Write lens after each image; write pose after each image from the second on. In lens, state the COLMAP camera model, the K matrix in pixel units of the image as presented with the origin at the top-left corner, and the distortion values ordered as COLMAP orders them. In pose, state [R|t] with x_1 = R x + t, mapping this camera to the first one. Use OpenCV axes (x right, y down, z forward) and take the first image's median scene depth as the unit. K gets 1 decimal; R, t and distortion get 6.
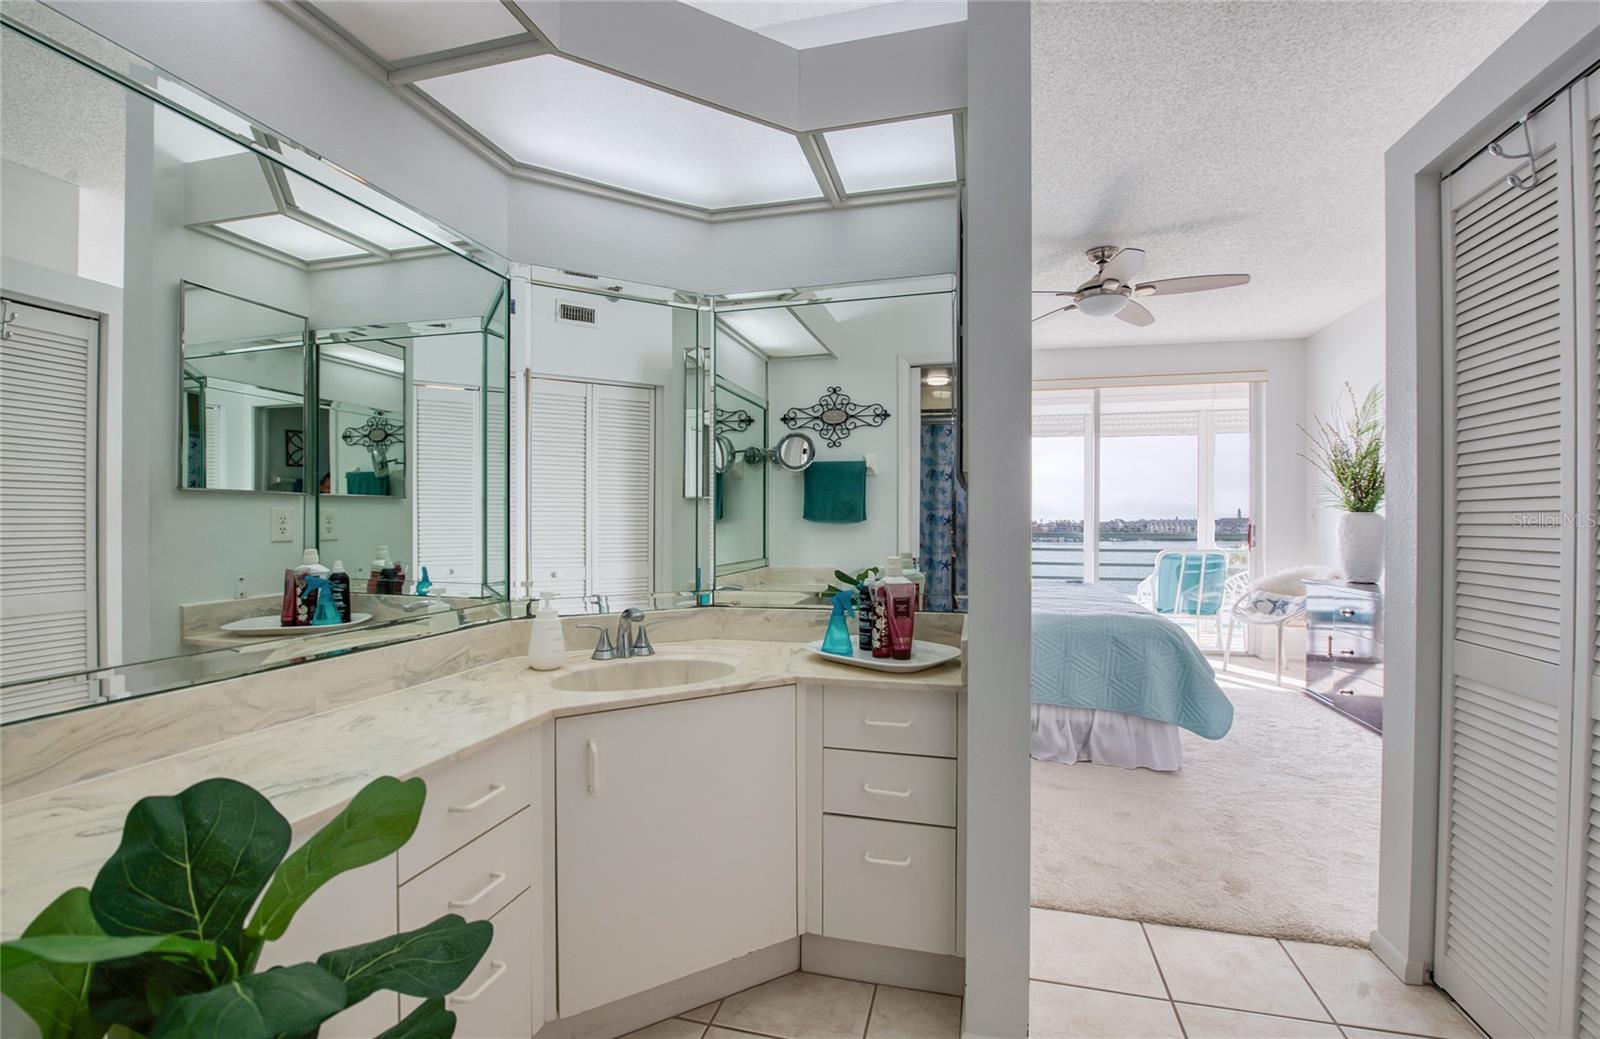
lens RADIAL K [[652.8, 0, 806.9], [0, 652.8, 521.6], [0, 0, 1]] dist [-0.007297, -0.000893]
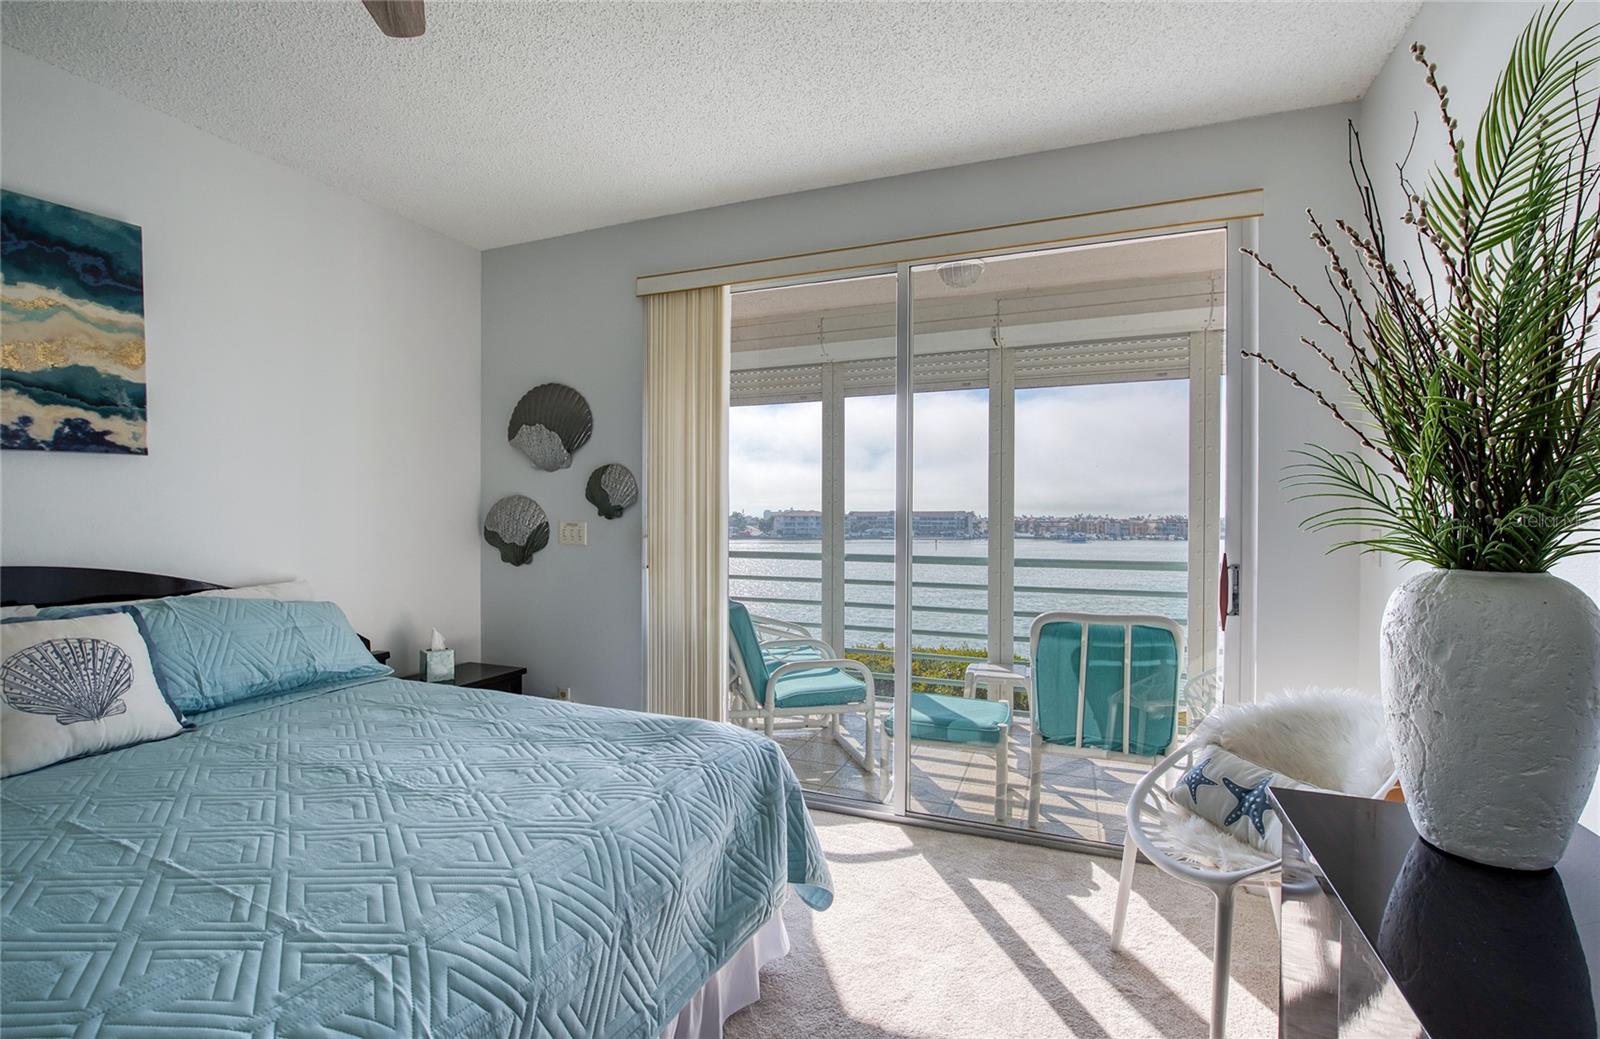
lens RADIAL K [[698.4, 0, 807.1], [0, 698.4, 520.8], [0, 0, 1]] dist [-0.012445, -0.001967]
pose [[0.994320, -0.000875, -0.106429, 0.514720], [0.001254, 0.999993, 0.003493, -0.027408], [0.106425, -0.003607, 0.994314, 0.586361]]
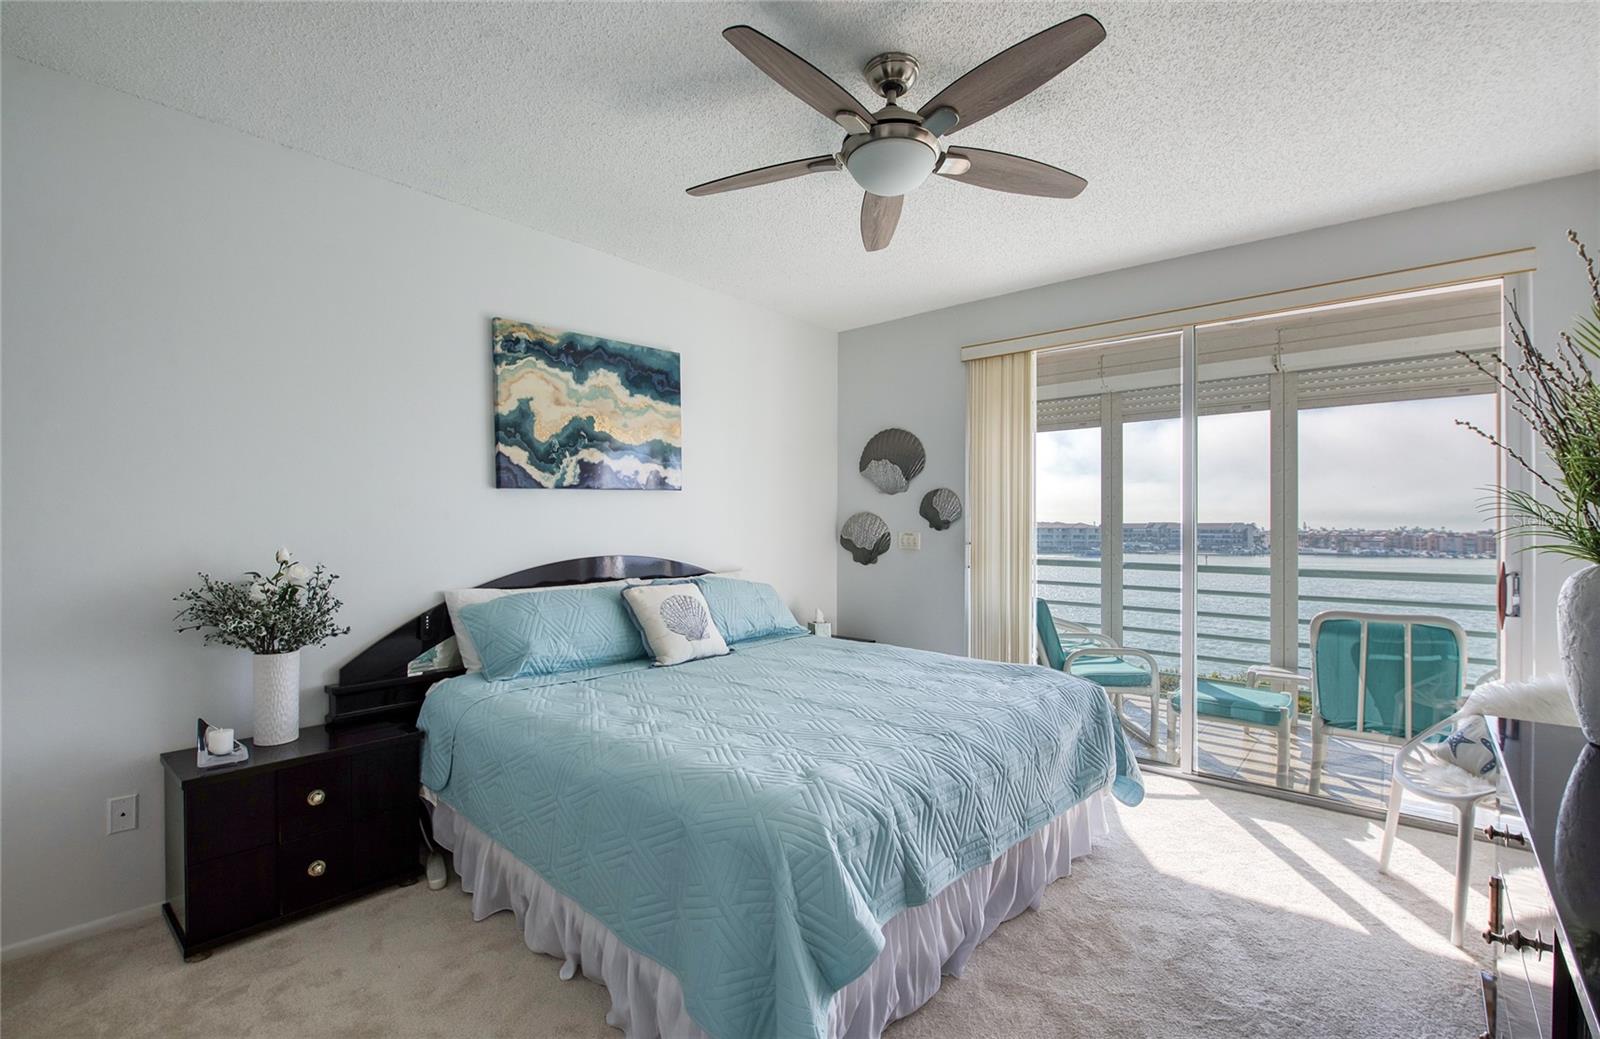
lens RADIAL K [[698.4, 0, 813.6], [0, 698.4, 518.9], [0, 0, 1]] dist [-0.012445, -0.001967]
pose [[0.905399, -0.004252, -0.424541, 0.485508], [-0.002613, 0.999875, -0.015587, -0.027228], [0.424555, 0.015222, 0.905274, 0.355794]]
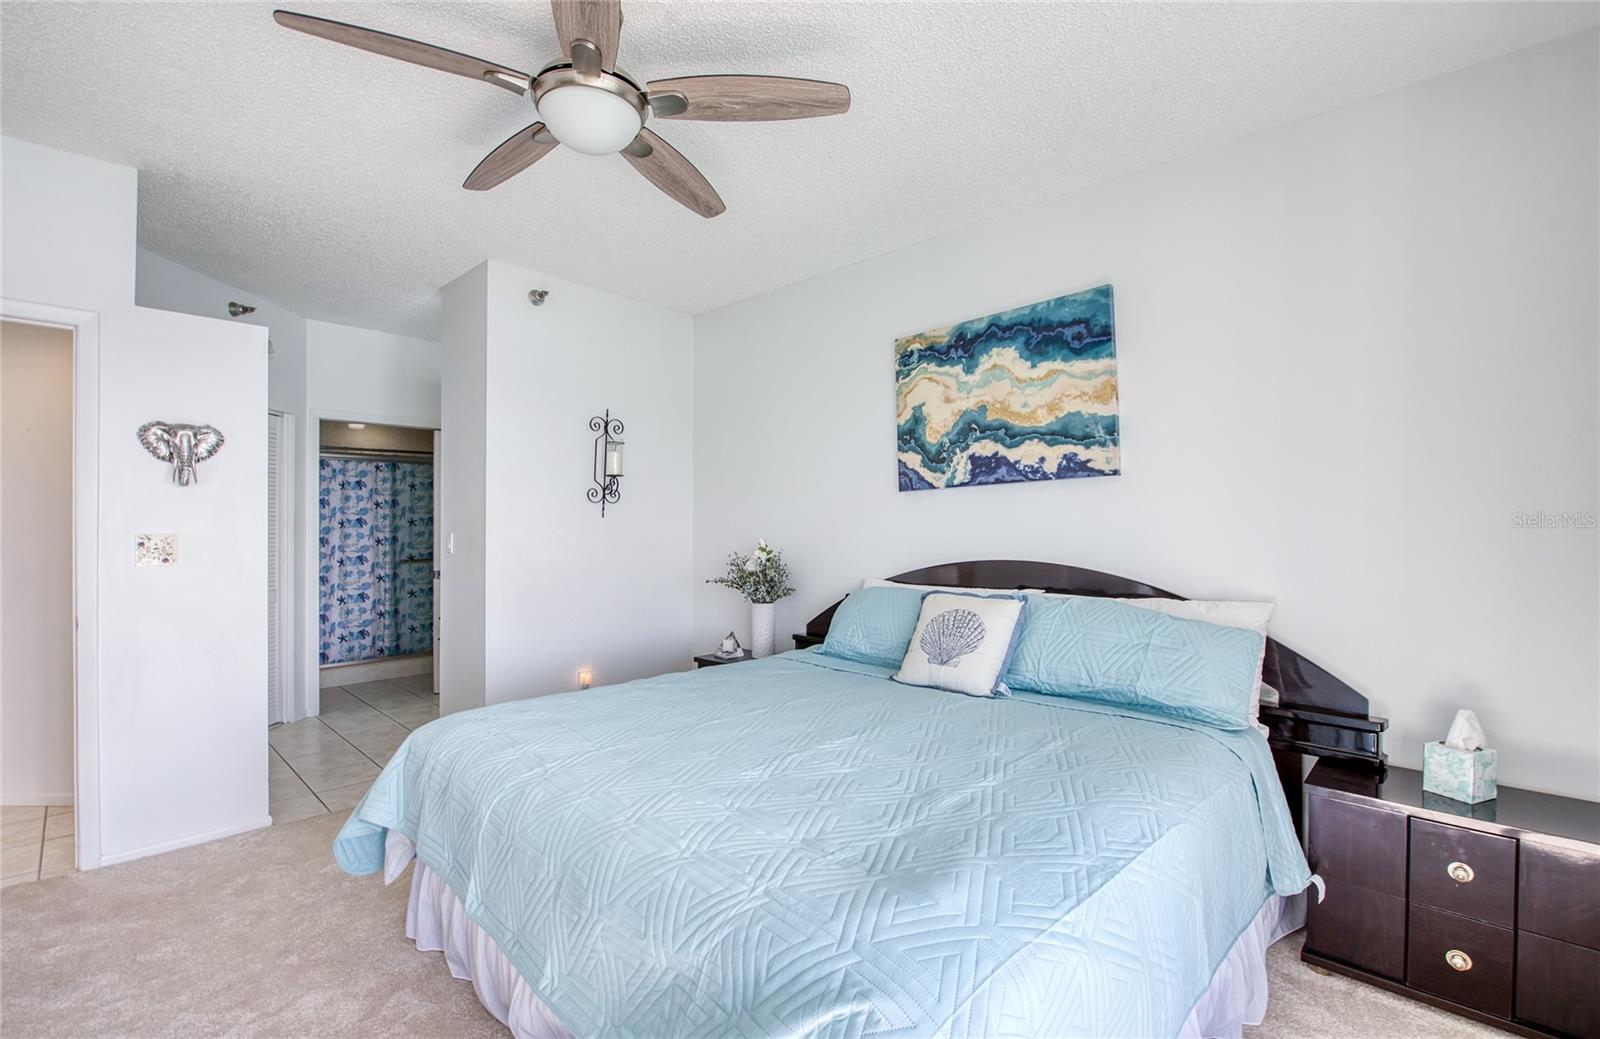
lens RADIAL K [[698.4, 0, 785.6], [0, 698.4, 520.1], [0, 0, 1]] dist [-0.012445, -0.001967]
pose [[-0.475087, -0.002834, -0.879934, 0.634600], [0.000179, 0.999994, -0.003318, -0.033363], [0.879939, -0.001734, -0.475084, 1.041624]]
